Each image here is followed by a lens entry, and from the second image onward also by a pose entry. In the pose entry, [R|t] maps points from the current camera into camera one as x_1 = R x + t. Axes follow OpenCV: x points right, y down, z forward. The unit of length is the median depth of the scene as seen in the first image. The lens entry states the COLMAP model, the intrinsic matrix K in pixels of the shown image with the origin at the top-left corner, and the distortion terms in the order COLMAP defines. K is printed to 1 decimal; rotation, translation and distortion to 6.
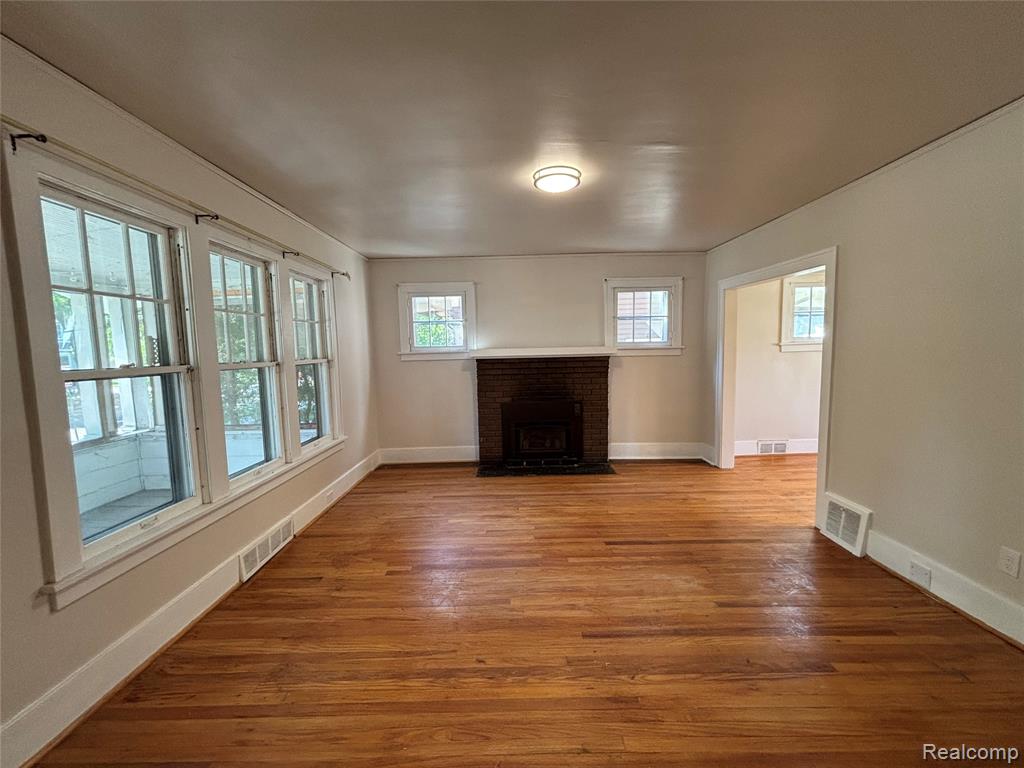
lens RADIAL K [[416.9, 0, 513.8], [0, 416.9, 388.4], [0, 0, 1]] dist [0.001788, 0.000472]
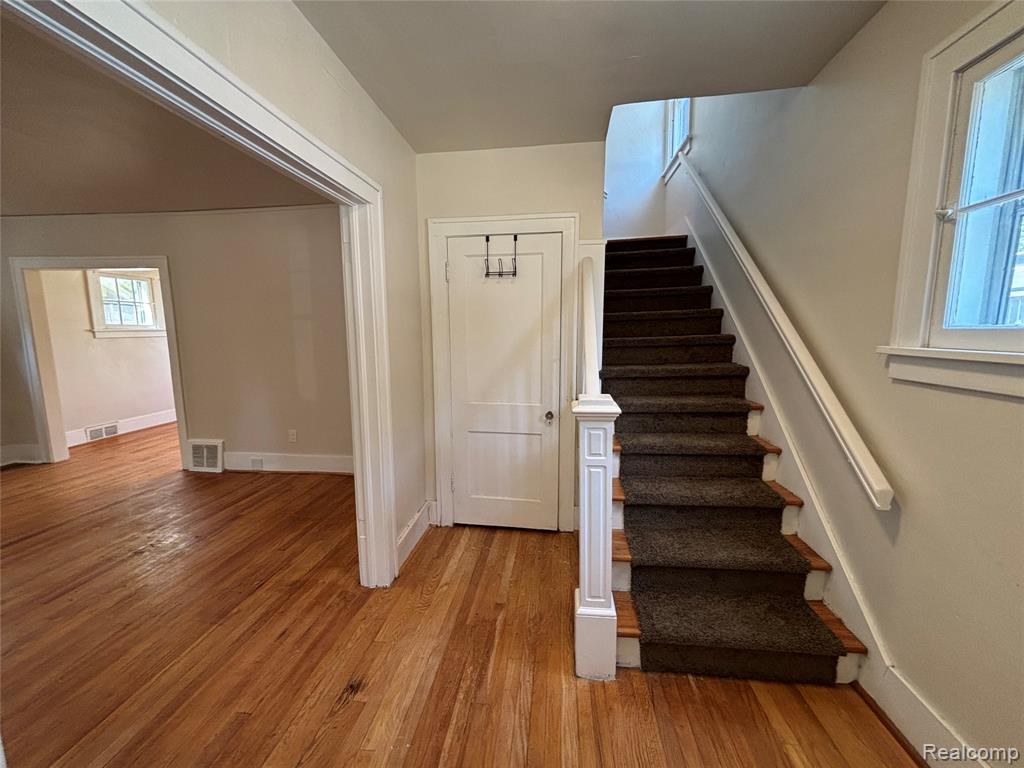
lens RADIAL K [[416.9, 0, 512.8], [0, 416.9, 384.7], [0, 0, 1]] dist [0.001788, 0.000472]
pose [[0.116531, -0.109804, 0.987099, -0.429907], [0.093094, 0.990702, 0.099214, 0.031857], [-0.988815, 0.080331, 0.125669, -0.220659]]
